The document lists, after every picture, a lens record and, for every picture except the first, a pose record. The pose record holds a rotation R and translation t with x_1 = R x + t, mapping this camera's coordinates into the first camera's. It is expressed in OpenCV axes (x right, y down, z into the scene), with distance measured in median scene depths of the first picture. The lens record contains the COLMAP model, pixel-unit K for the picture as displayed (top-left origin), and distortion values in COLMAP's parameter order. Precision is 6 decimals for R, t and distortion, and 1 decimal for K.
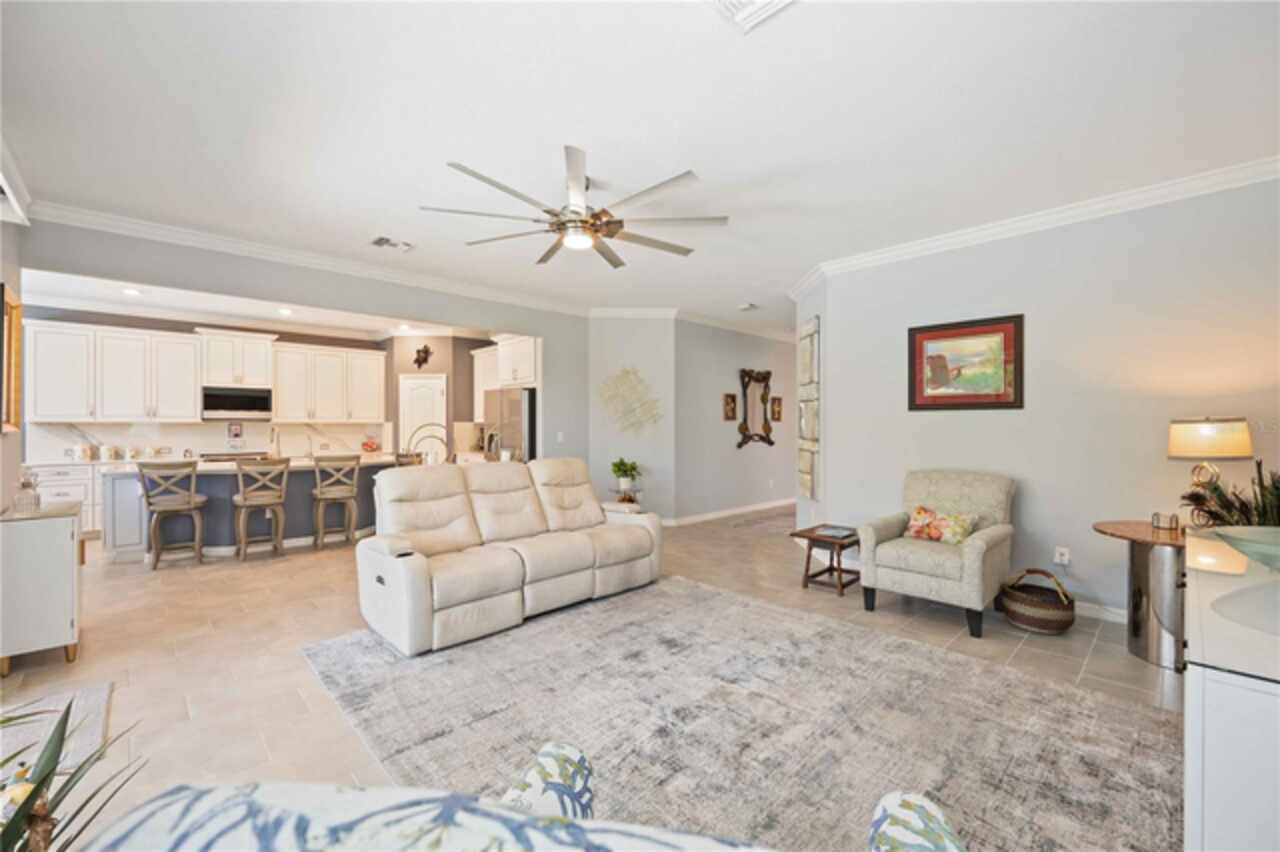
lens RADIAL K [[520.8, 0, 640.0], [0, 520.8, 426.0], [0, 0, 1]] dist [0.000987, -0.000075]
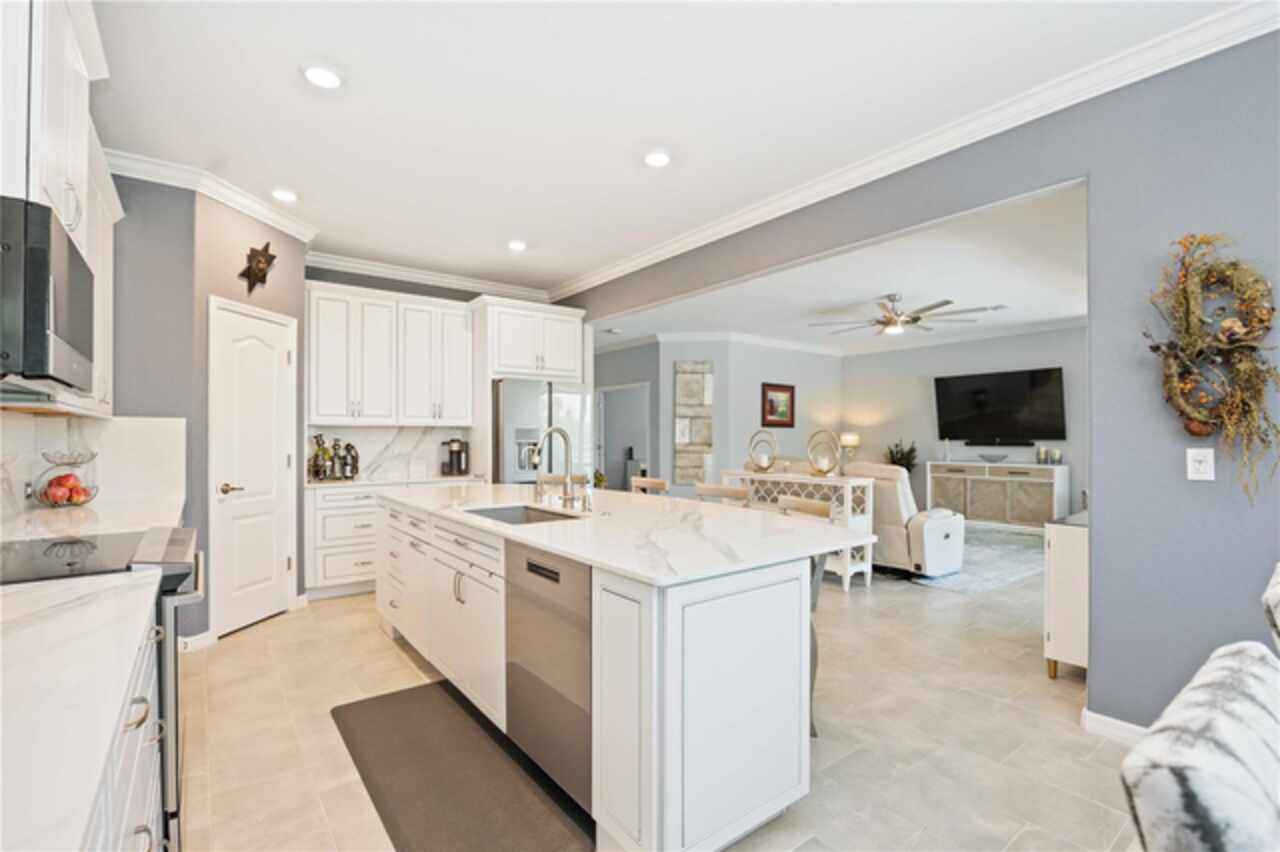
lens RADIAL K [[576.1, 0, 643.6], [0, 576.1, 432.3], [0, 0, 1]] dist [0.001806, 0.000153]
pose [[0.124749, 0.008285, 0.992154, -1.677480], [-0.006028, 0.999953, -0.007592, 0.008950], [-0.992170, -0.005034, 0.124793, 1.231587]]
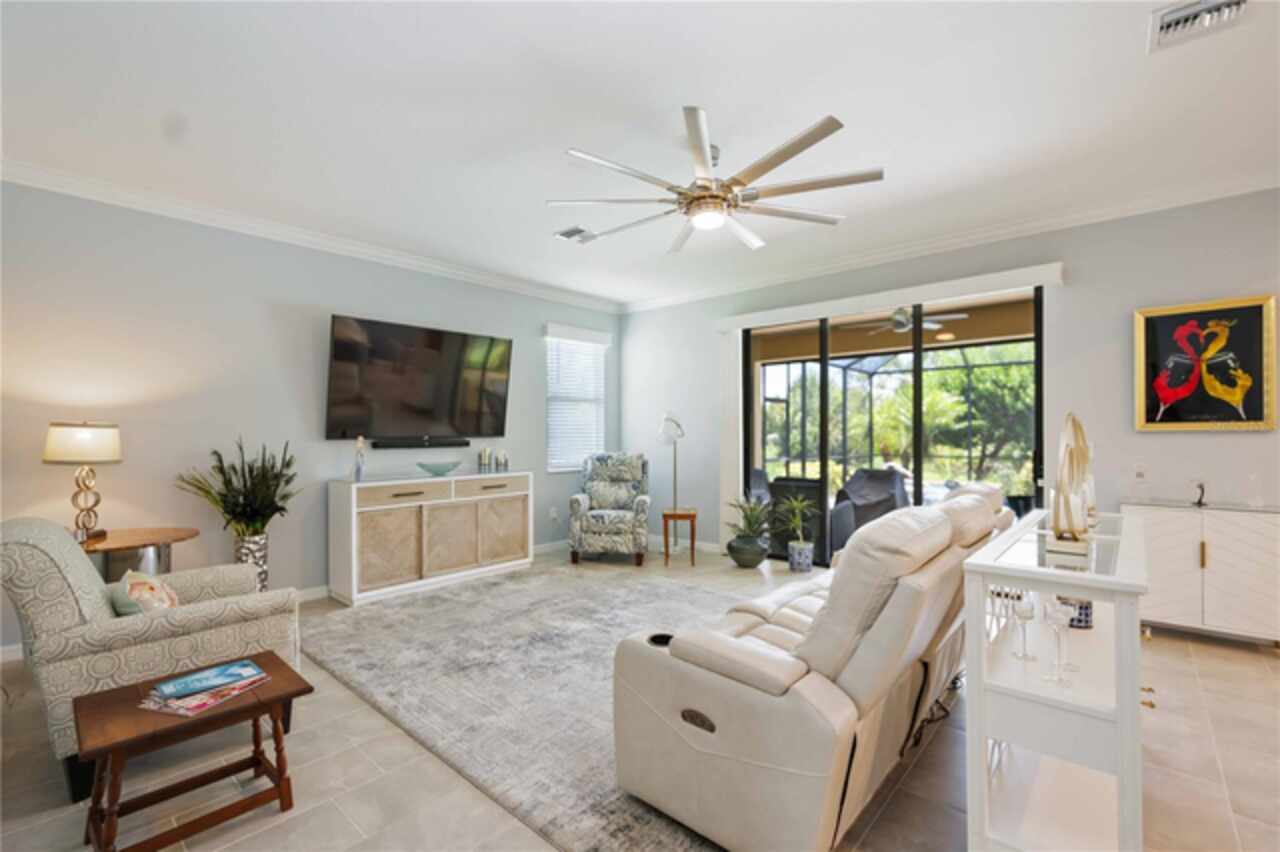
lens RADIAL K [[571.7, 0, 640.0], [0, 571.7, 426.0], [0, 0, 1]] dist [-0.000343, -0.000057]
pose [[-0.997453, 0.003642, -0.071240, 0.077146], [0.004697, 0.999882, -0.014641, 0.007238], [0.071178, -0.014939, -0.997352, 1.521153]]
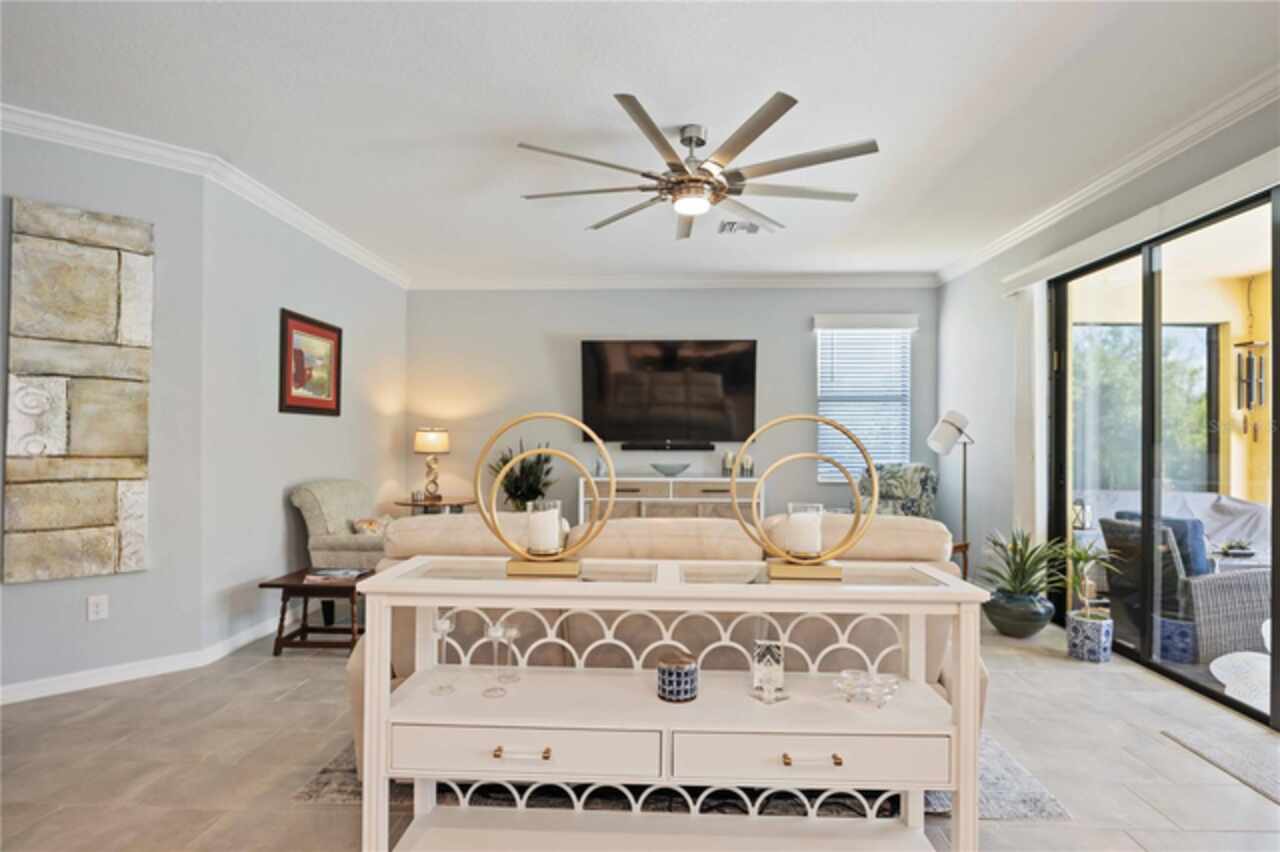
lens RADIAL K [[655.7, 0, 641.9], [0, 655.7, 434.3], [0, 0, 1]] dist [-0.024421, -0.000391]
pose [[-0.688297, 0.002274, 0.725426, -0.612017], [-0.006593, 0.999934, -0.009390, 0.010698], [-0.725399, -0.011246, -0.688236, 1.357336]]
